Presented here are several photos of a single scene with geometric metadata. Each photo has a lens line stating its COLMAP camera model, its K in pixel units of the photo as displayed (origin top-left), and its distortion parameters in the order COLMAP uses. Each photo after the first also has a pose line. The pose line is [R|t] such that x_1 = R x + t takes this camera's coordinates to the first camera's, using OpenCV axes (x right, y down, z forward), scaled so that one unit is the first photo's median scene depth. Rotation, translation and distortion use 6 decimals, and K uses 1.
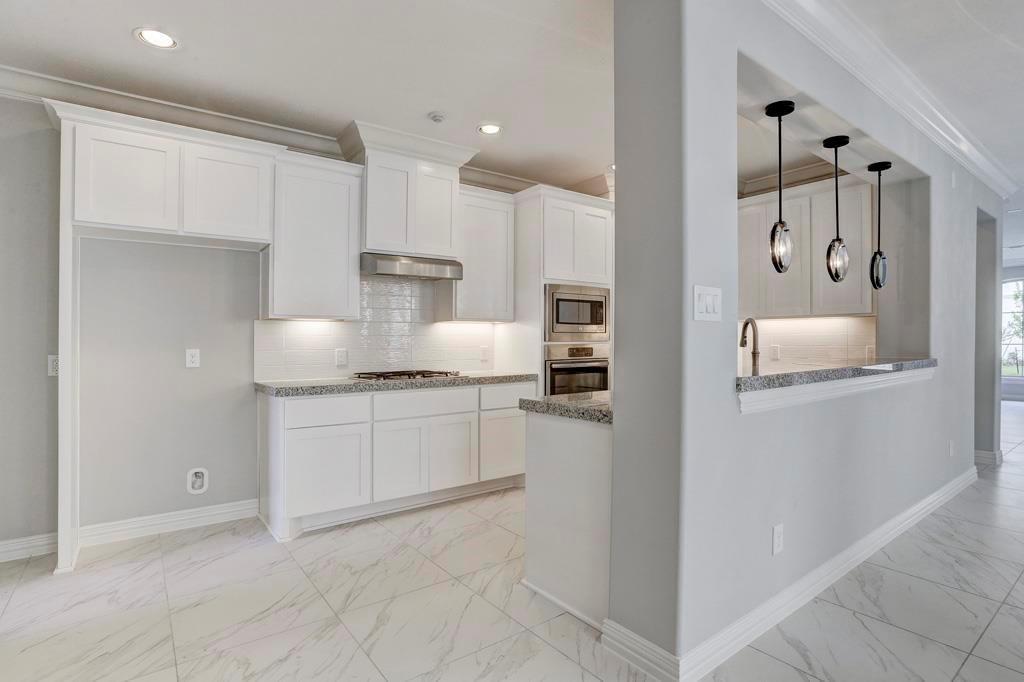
lens RADIAL K [[518.2, 0, 519.6], [0, 518.2, 339.4], [0, 0, 1]] dist [-0.025697, 0.000822]
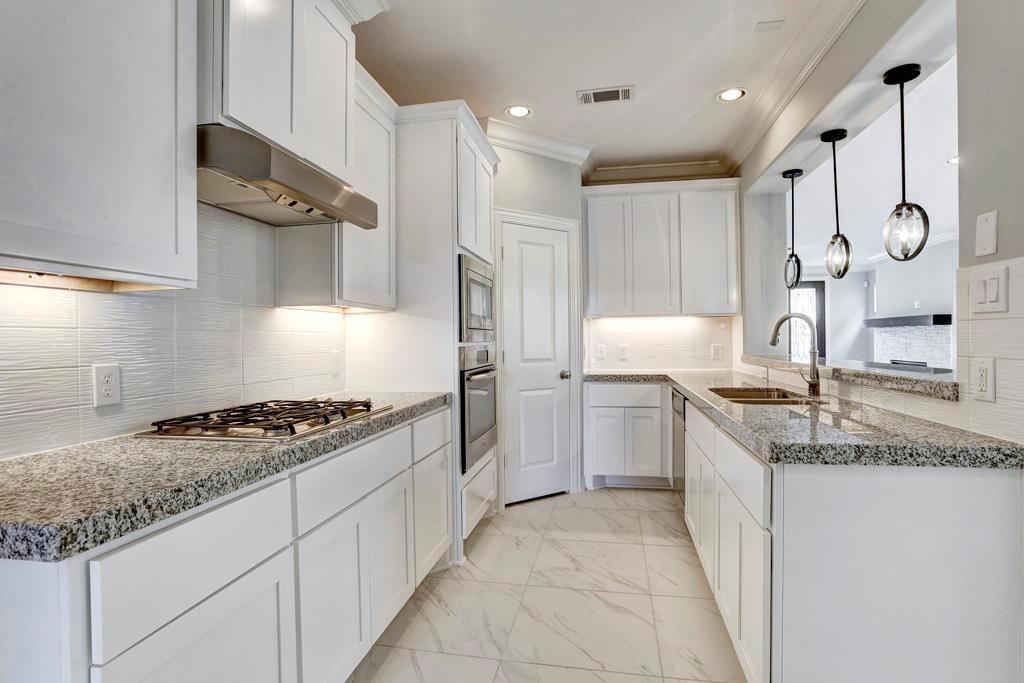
lens RADIAL K [[518.2, 0, 519.6], [0, 518.2, 339.9], [0, 0, 1]] dist [-0.025697, 0.000822]
pose [[0.743115, -0.003755, 0.669153, -0.366732], [0.005061, 0.999987, -0.000009, 0.002343], [-0.669144, 0.003393, 0.743125, 0.506257]]
